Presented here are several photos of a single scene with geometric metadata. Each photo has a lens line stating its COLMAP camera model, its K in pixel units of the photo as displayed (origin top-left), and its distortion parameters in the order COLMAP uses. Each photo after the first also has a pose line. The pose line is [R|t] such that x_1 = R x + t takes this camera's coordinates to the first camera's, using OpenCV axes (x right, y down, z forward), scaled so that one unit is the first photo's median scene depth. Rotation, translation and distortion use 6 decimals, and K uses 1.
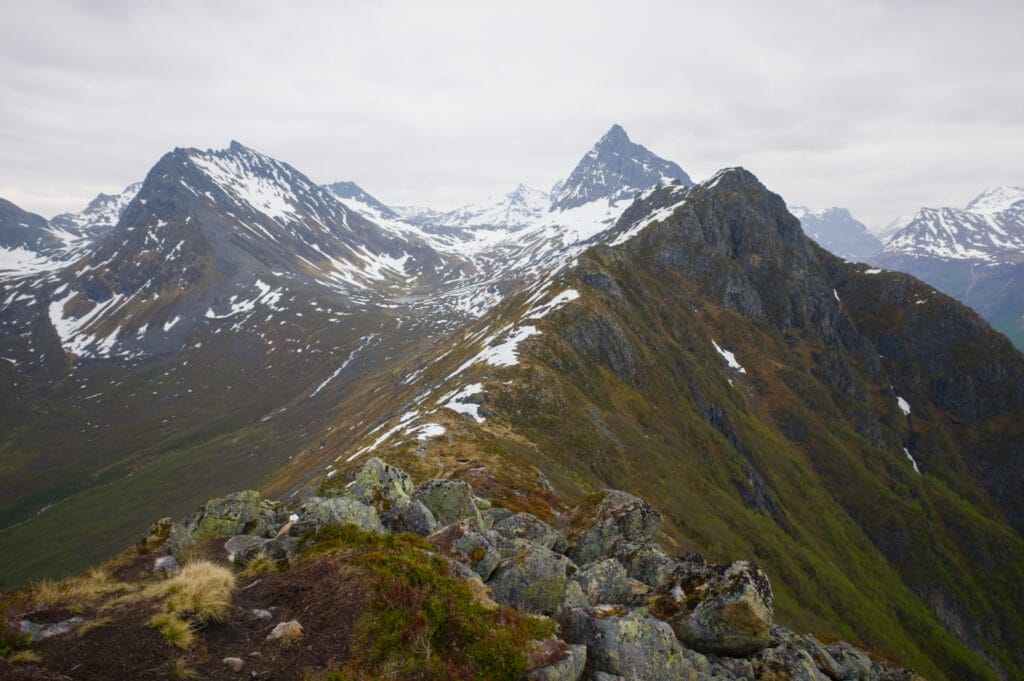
lens RADIAL K [[614.3, 0, 505.4], [0, 614.3, 342.2], [0, 0, 1]] dist [-0.054124, 0.039712]
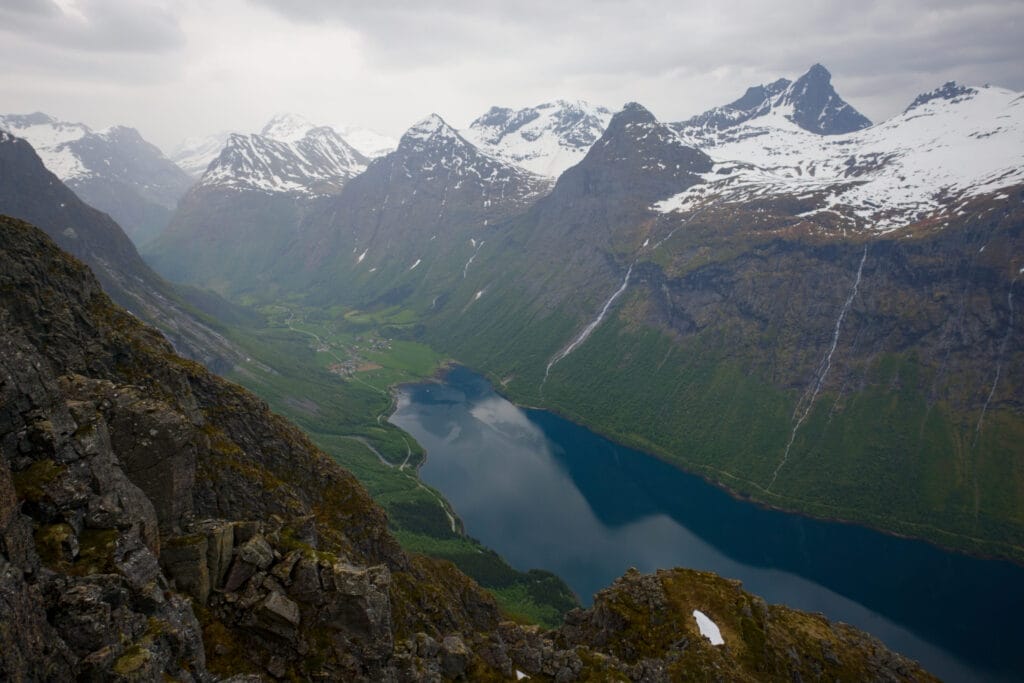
lens RADIAL K [[637.8, 0, 487.8], [0, 637.8, 352.7], [0, 0, 1]] dist [-0.059444, 0.045552]
pose [[0.524623, -0.240554, 0.816642, 0.089100], [0.129649, 0.970636, 0.202626, -0.084986], [-0.841405, -0.000425, 0.540405, 0.315370]]
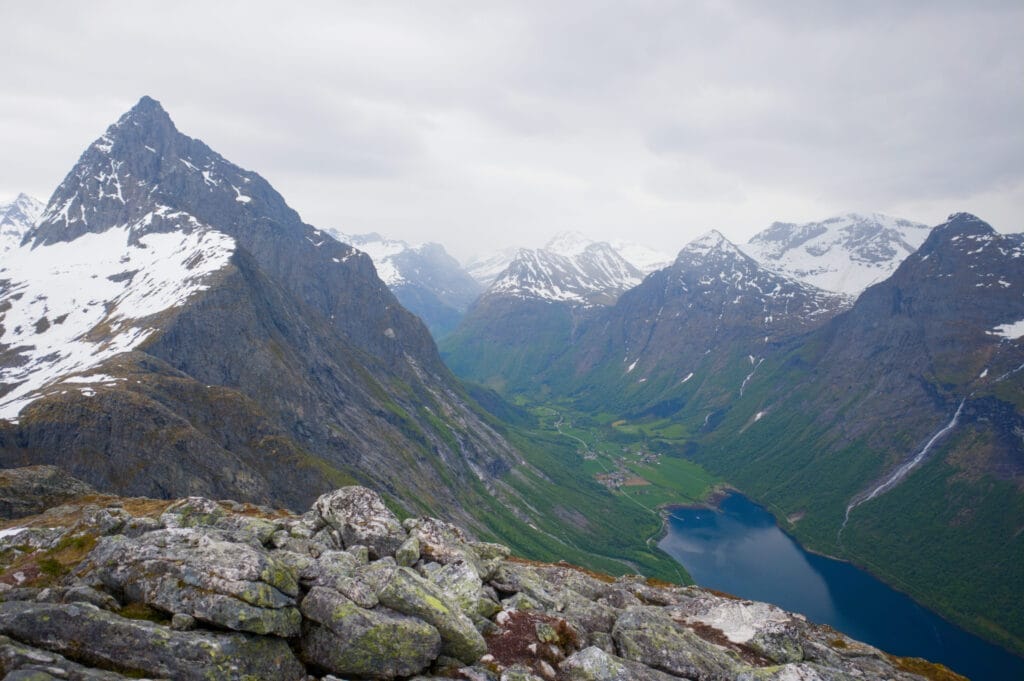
lens RADIAL K [[617.0, 0, 502.5], [0, 617.0, 343.7], [0, 0, 1]] dist [-0.059414, 0.044409]
pose [[0.805552, -0.055961, 0.589877, 0.102811], [0.080465, 0.996639, -0.015335, -0.094417], [-0.587037, 0.059818, 0.807347, 0.368154]]
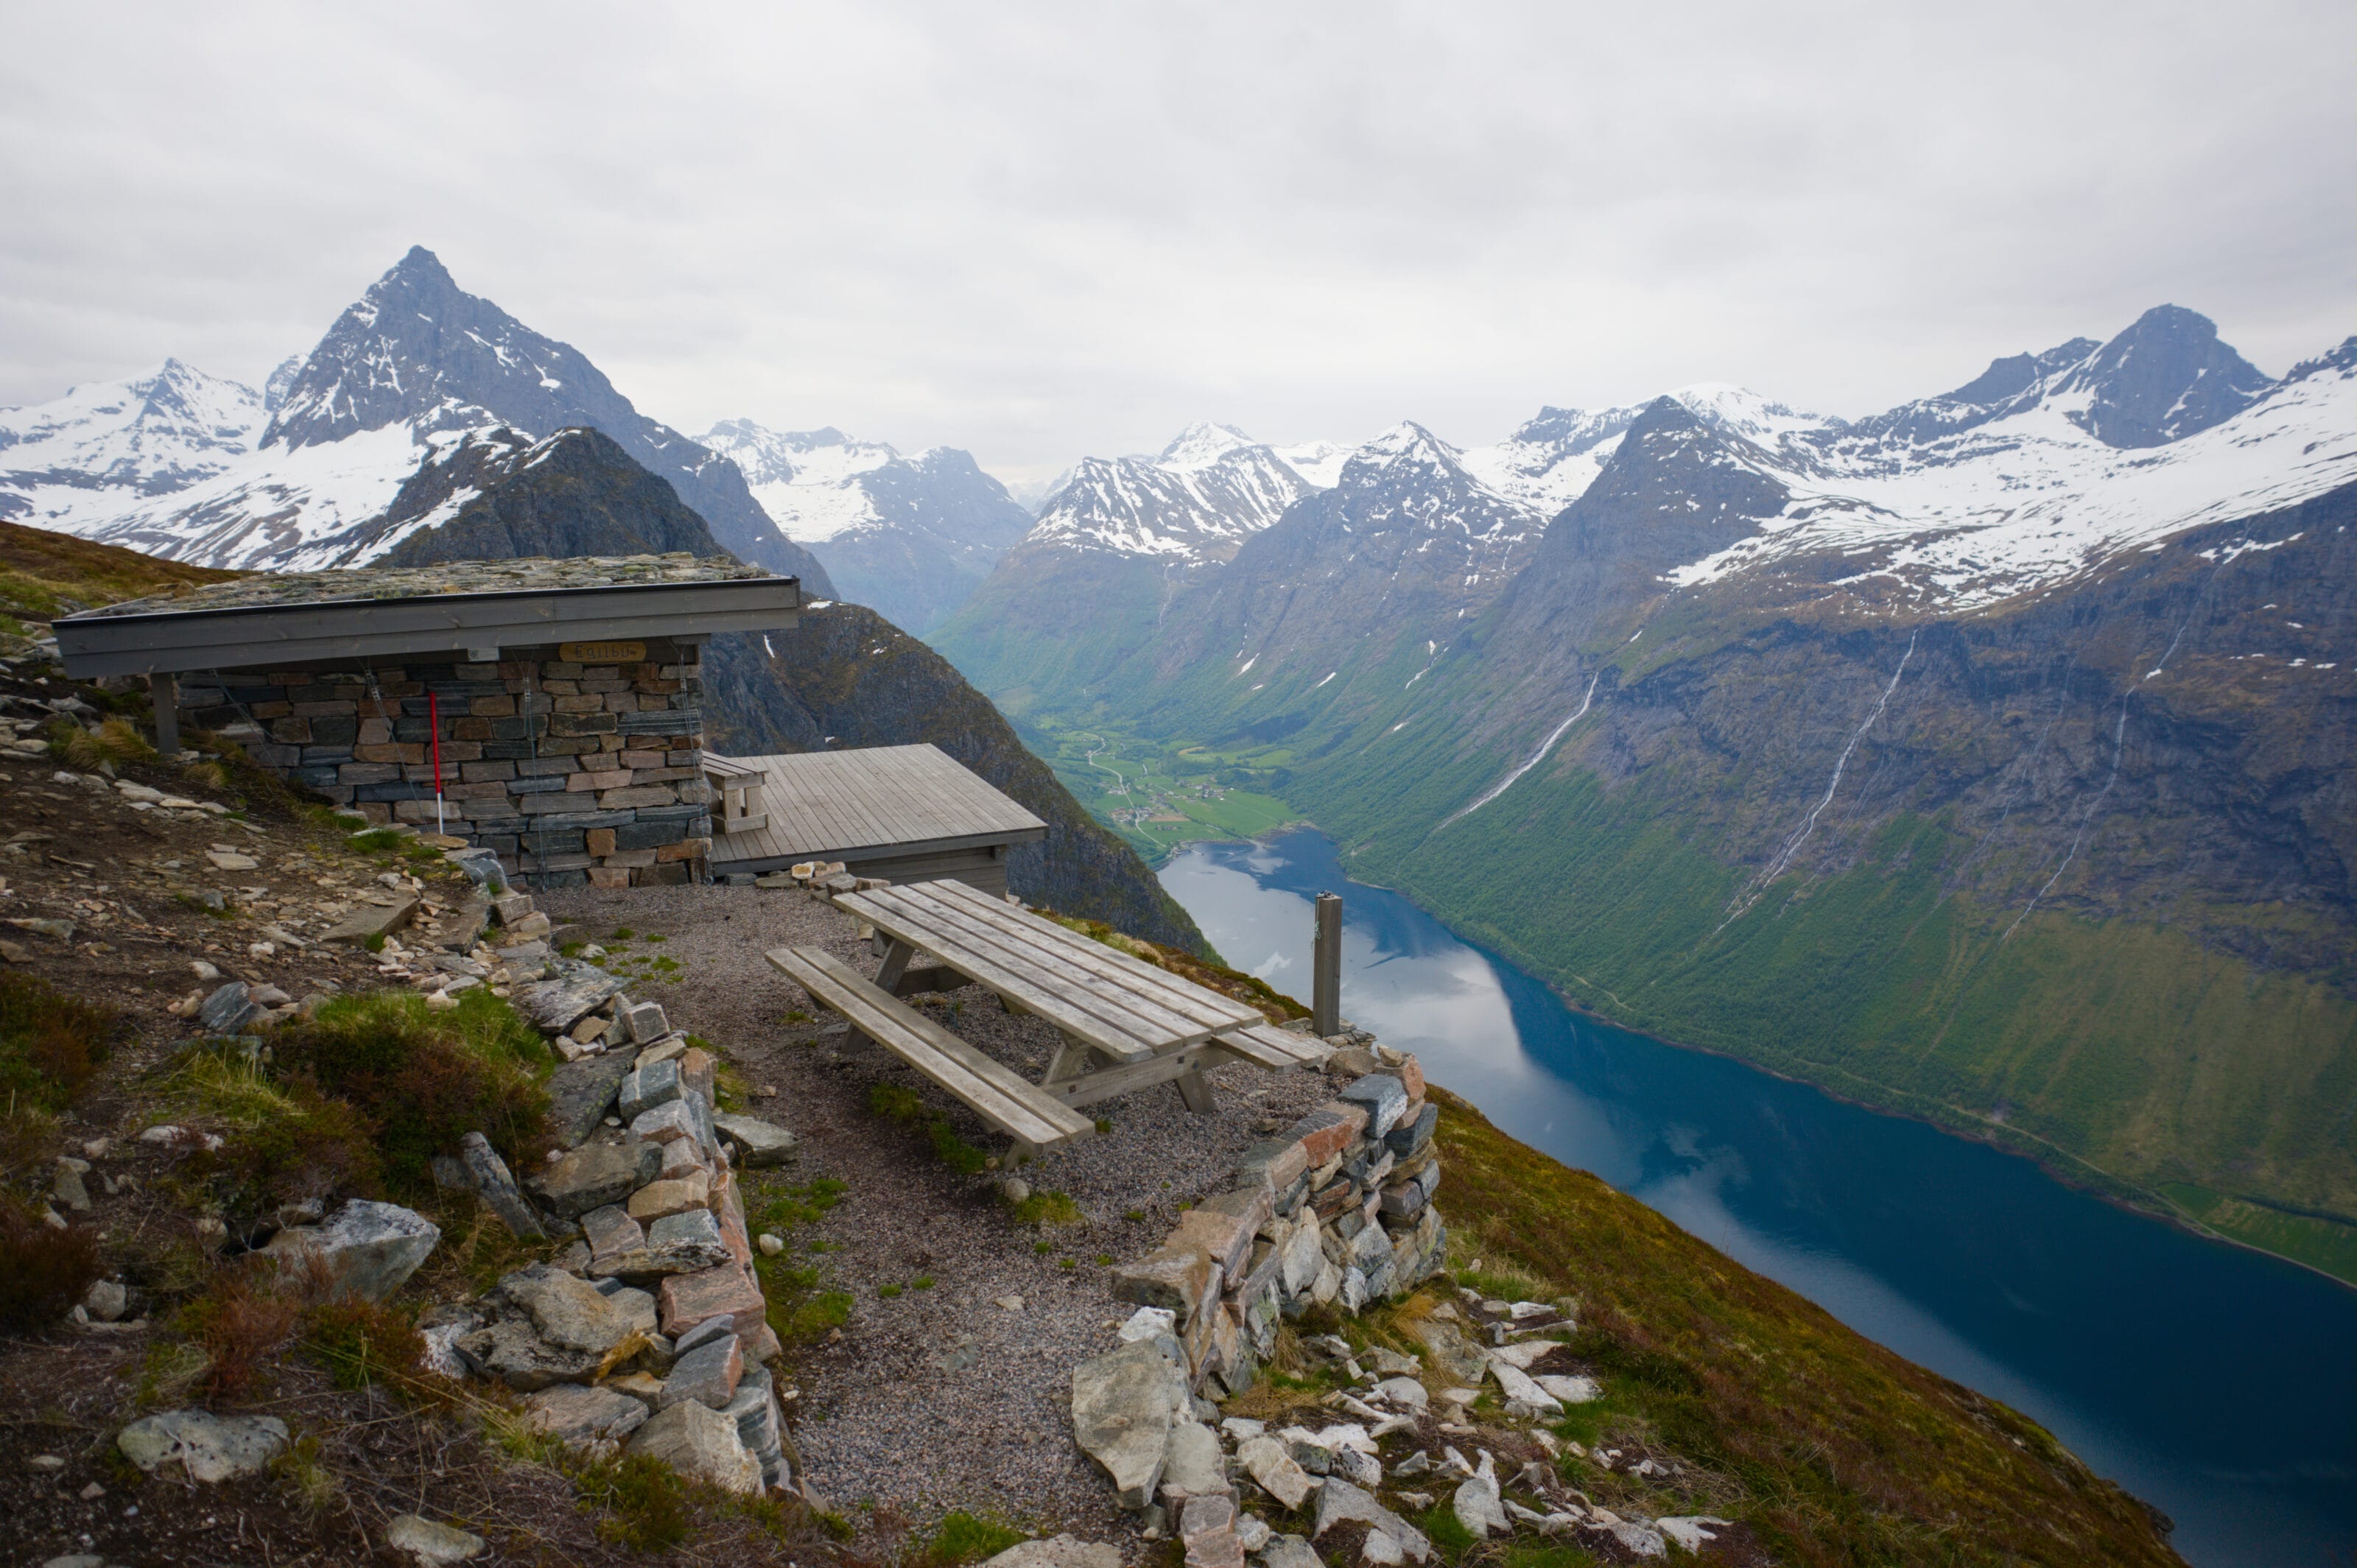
lens RADIAL K [[1420.1, 0, 1156.7], [0, 1420.1, 791.4], [0, 0, 1]] dist [-0.059414, 0.044409]
pose [[0.814317, -0.096138, 0.572403, 0.007286], [0.077359, 0.995365, 0.057125, 0.004298], [-0.575242, -0.002237, 0.817980, -0.090127]]
